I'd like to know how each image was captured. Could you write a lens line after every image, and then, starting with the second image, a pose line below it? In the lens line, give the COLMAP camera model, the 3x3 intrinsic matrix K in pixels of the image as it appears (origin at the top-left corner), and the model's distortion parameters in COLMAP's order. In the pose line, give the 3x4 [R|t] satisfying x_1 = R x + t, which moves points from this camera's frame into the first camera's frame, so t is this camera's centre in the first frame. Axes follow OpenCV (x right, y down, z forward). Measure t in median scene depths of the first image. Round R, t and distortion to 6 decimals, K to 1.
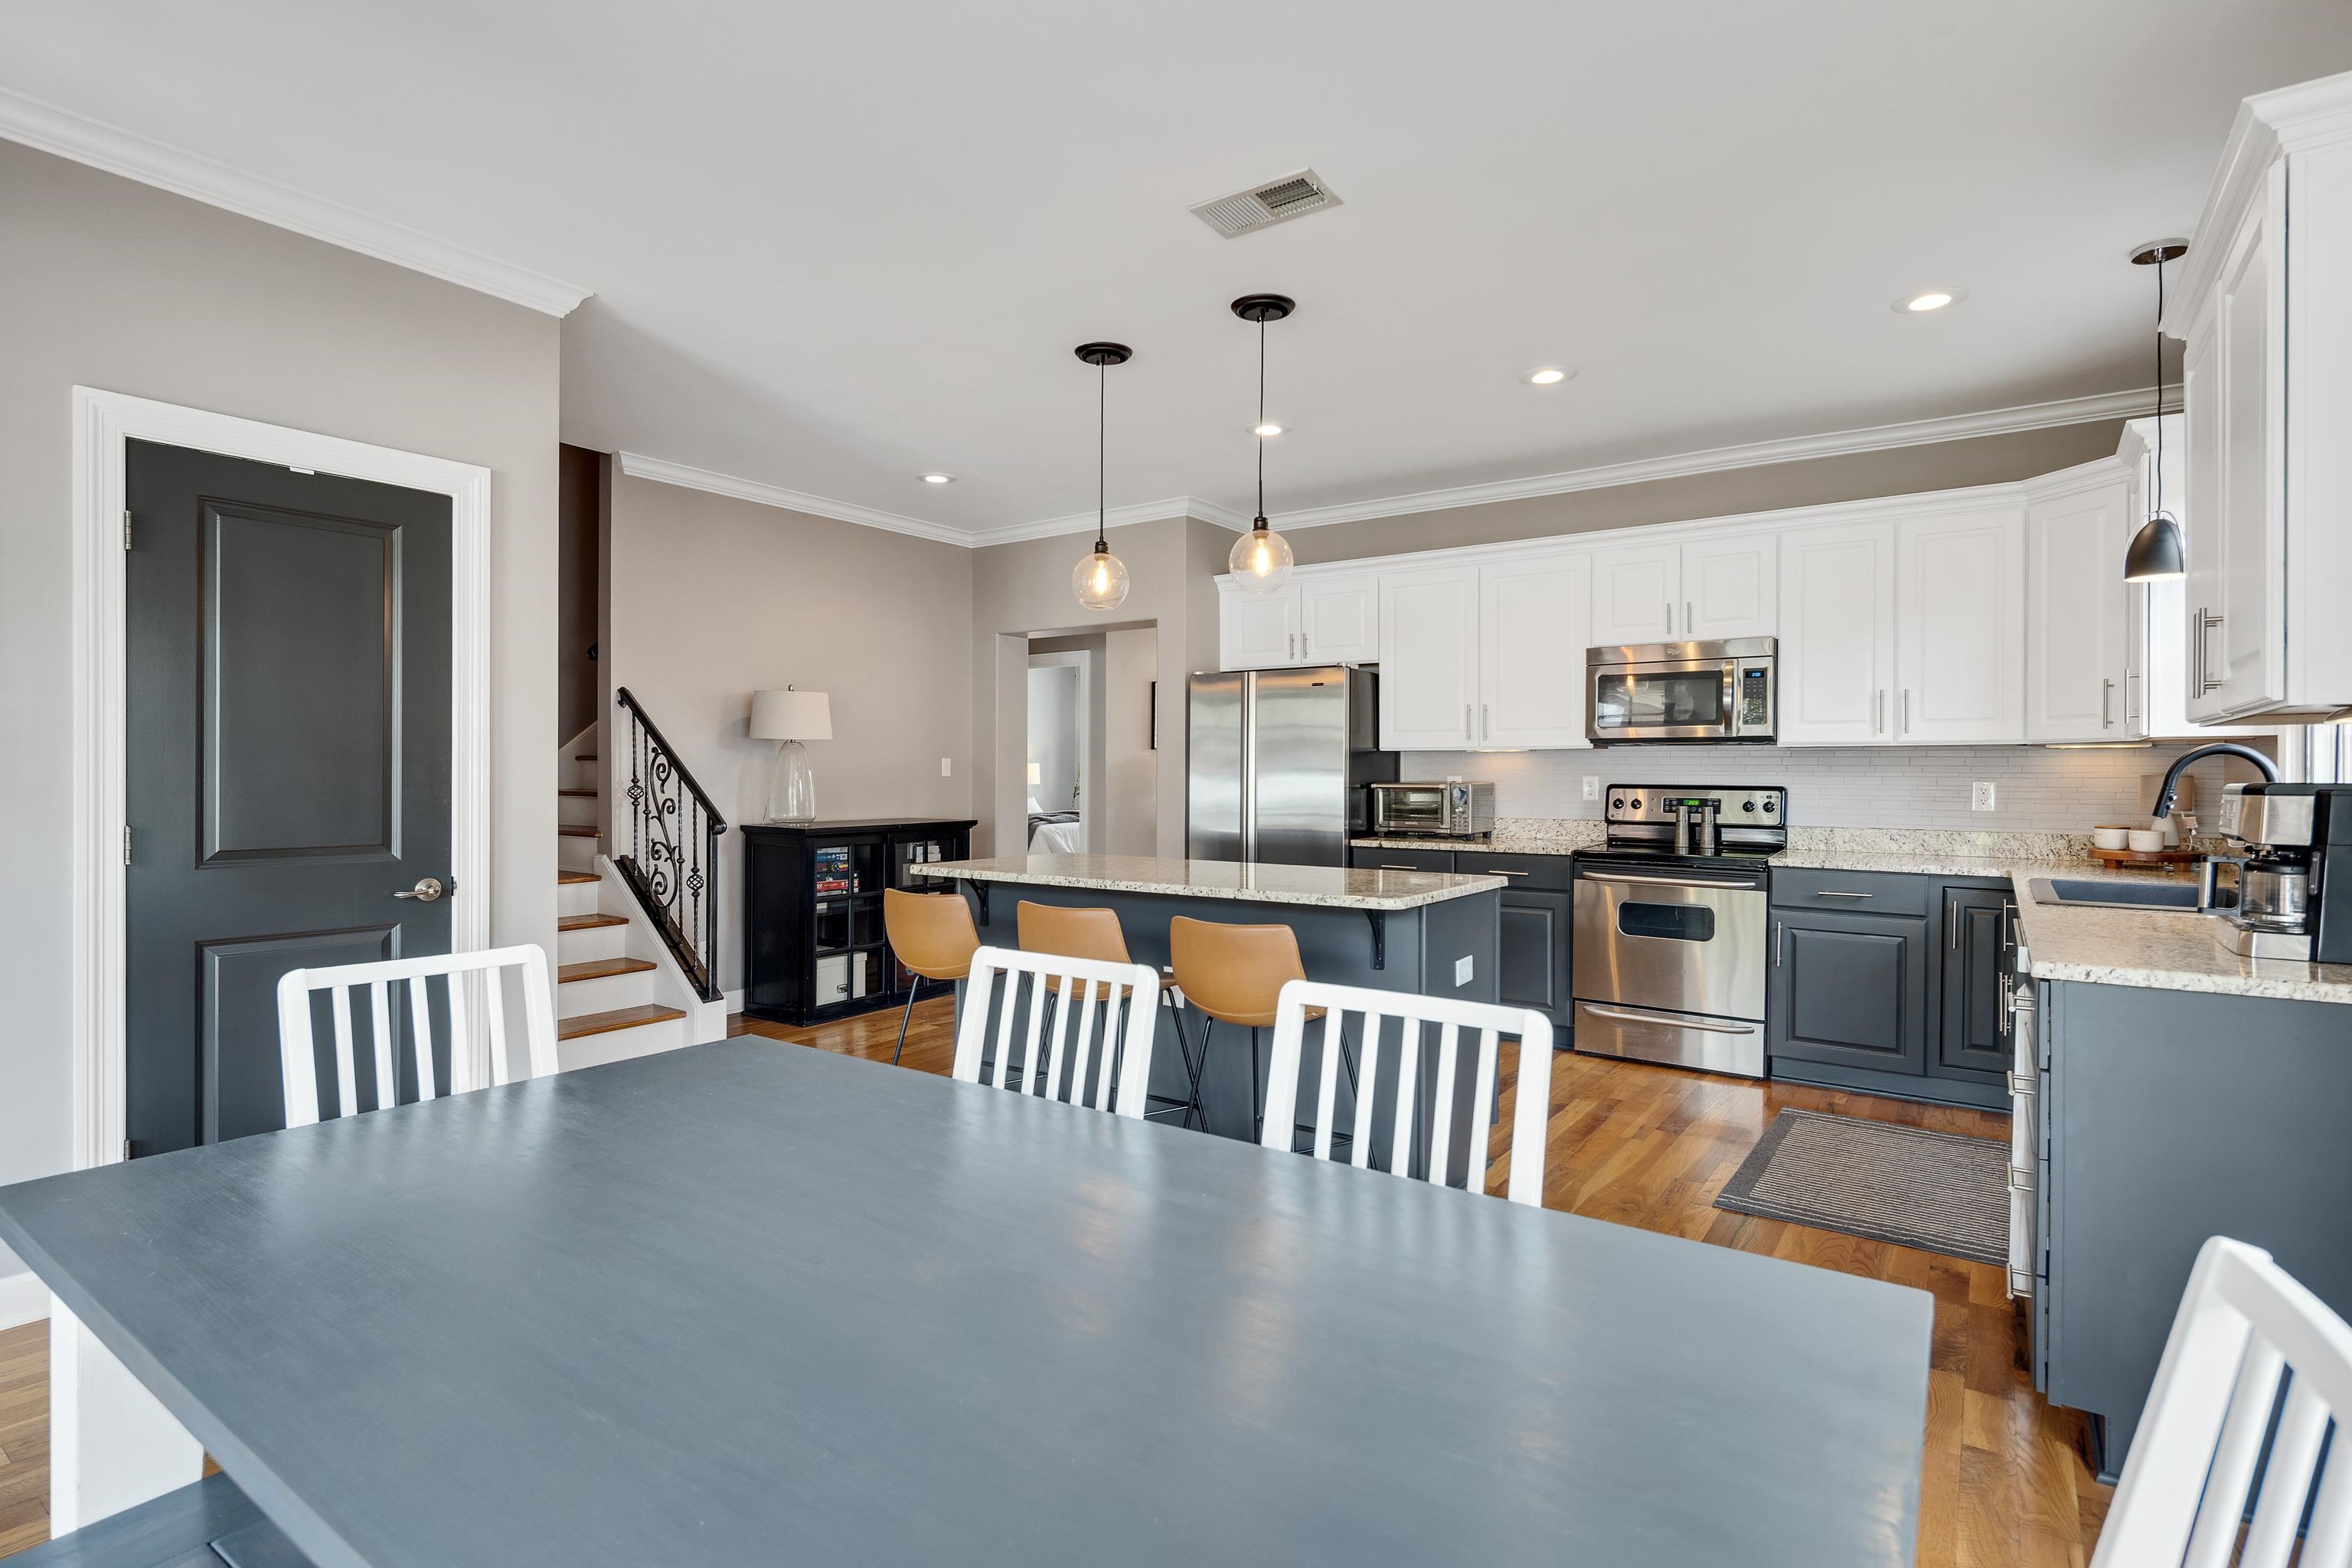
lens RADIAL K [[1138.4, 0, 1155.0], [0, 1138.4, 770.2], [0, 0, 1]] dist [-0.000238, -0.001161]
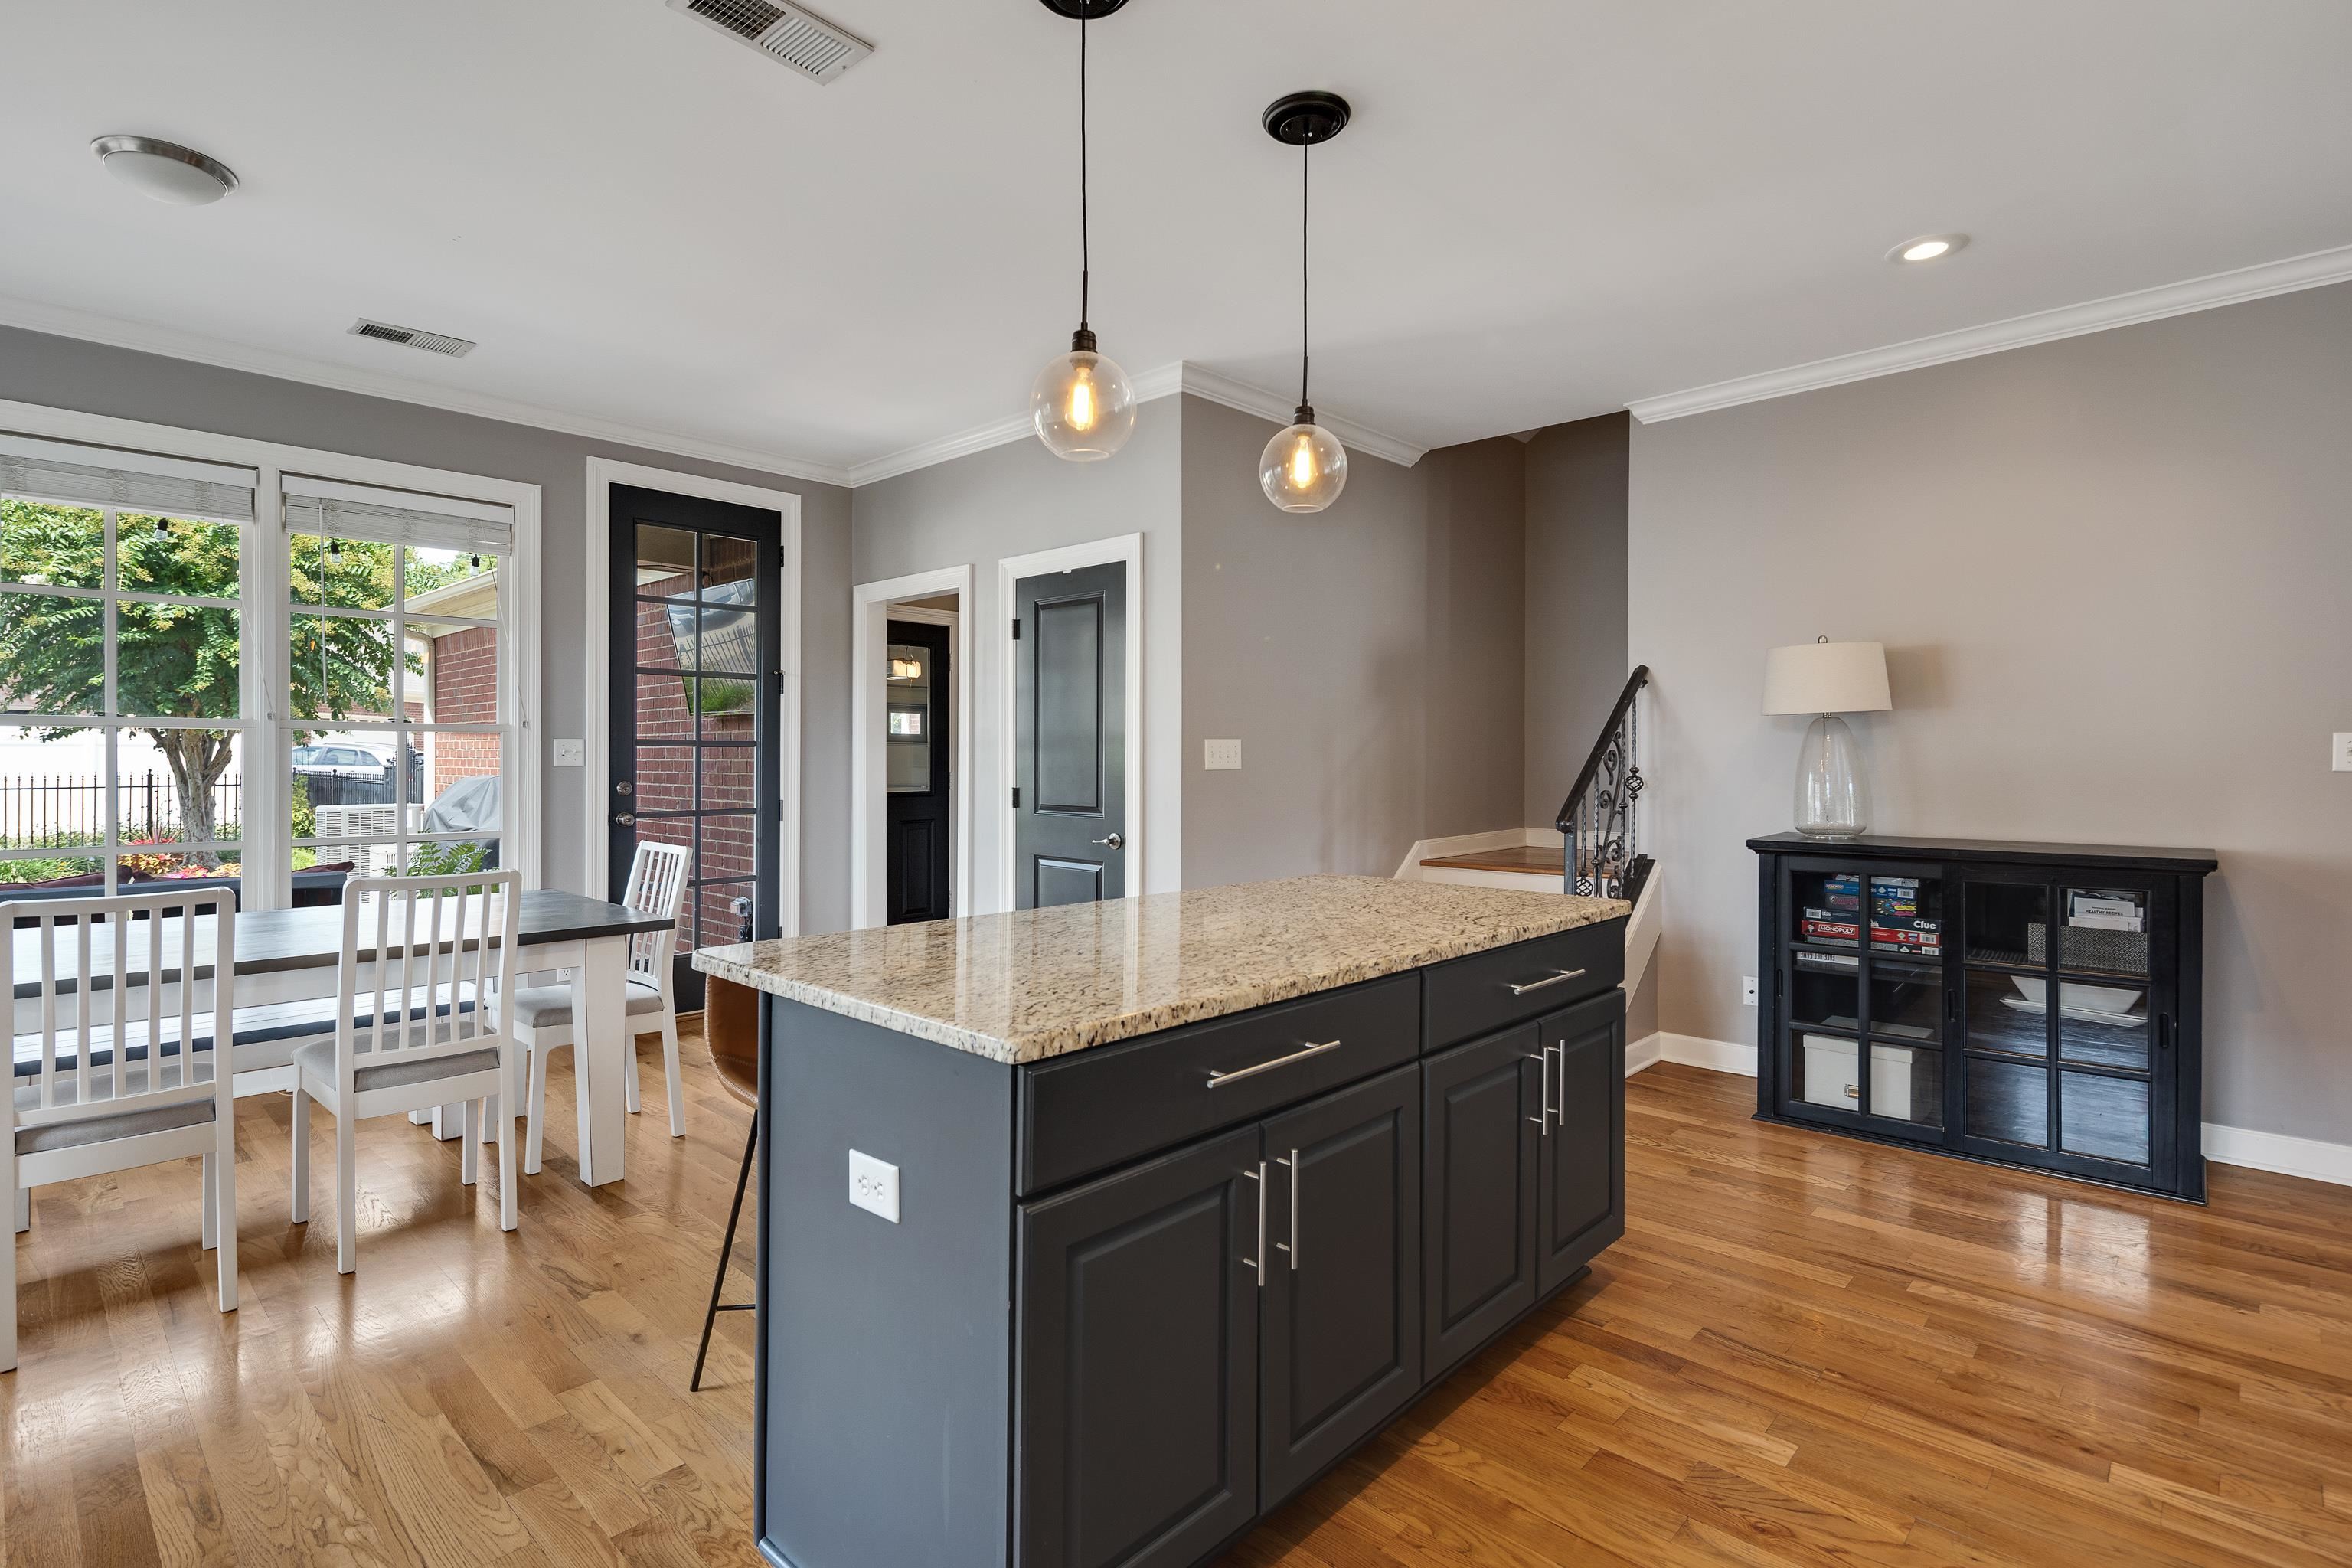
lens RADIAL K [[1138.4, 0, 1155.0], [0, 1138.4, 770.2], [0, 0, 1]] dist [-0.000238, -0.001161]
pose [[-0.141022, 0.008740, -0.989968, 0.501607], [-0.002222, 0.999956, 0.009145, 0.002188], [0.990004, 0.003489, -0.140997, 0.825873]]
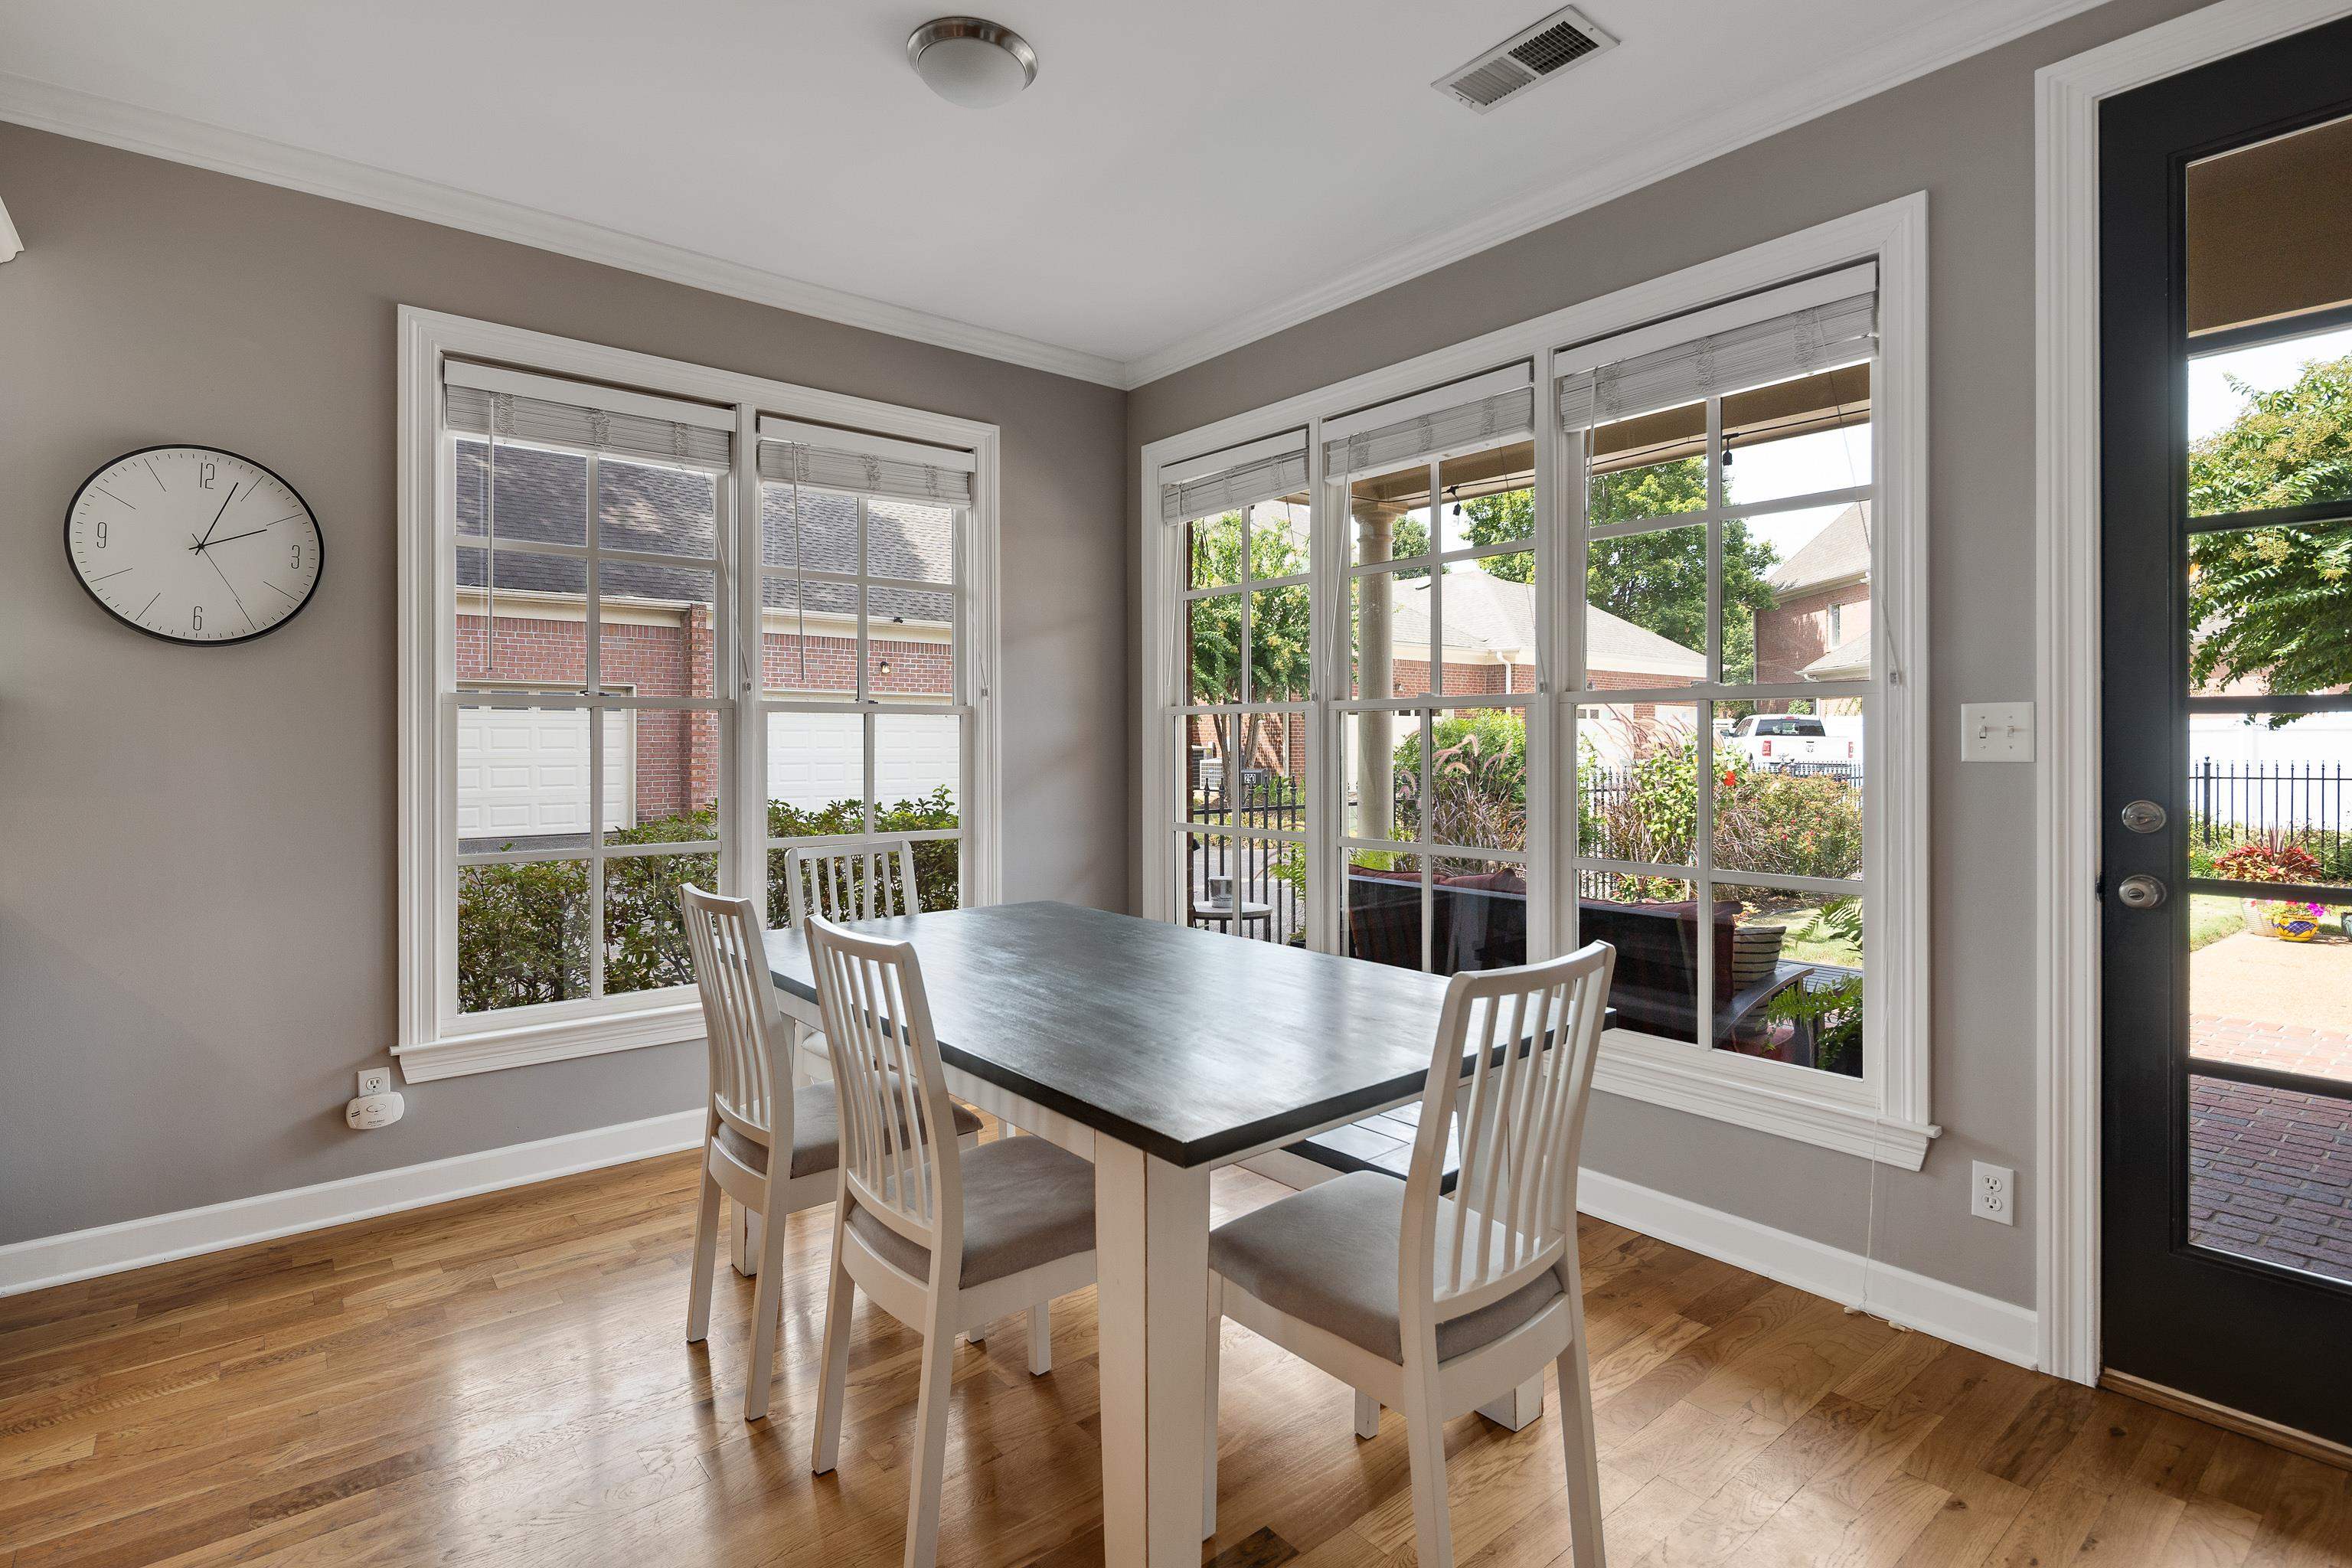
lens RADIAL K [[1119.3, 0, 1182.6], [0, 1119.3, 744.8], [0, 0, 1]] dist [-0.014561, -0.000576]
pose [[-0.968418, -0.002269, 0.249324, -0.215459], [-0.001941, 0.999997, 0.001559, 0.001936], [-0.249327, 0.001026, -0.968419, 0.693089]]
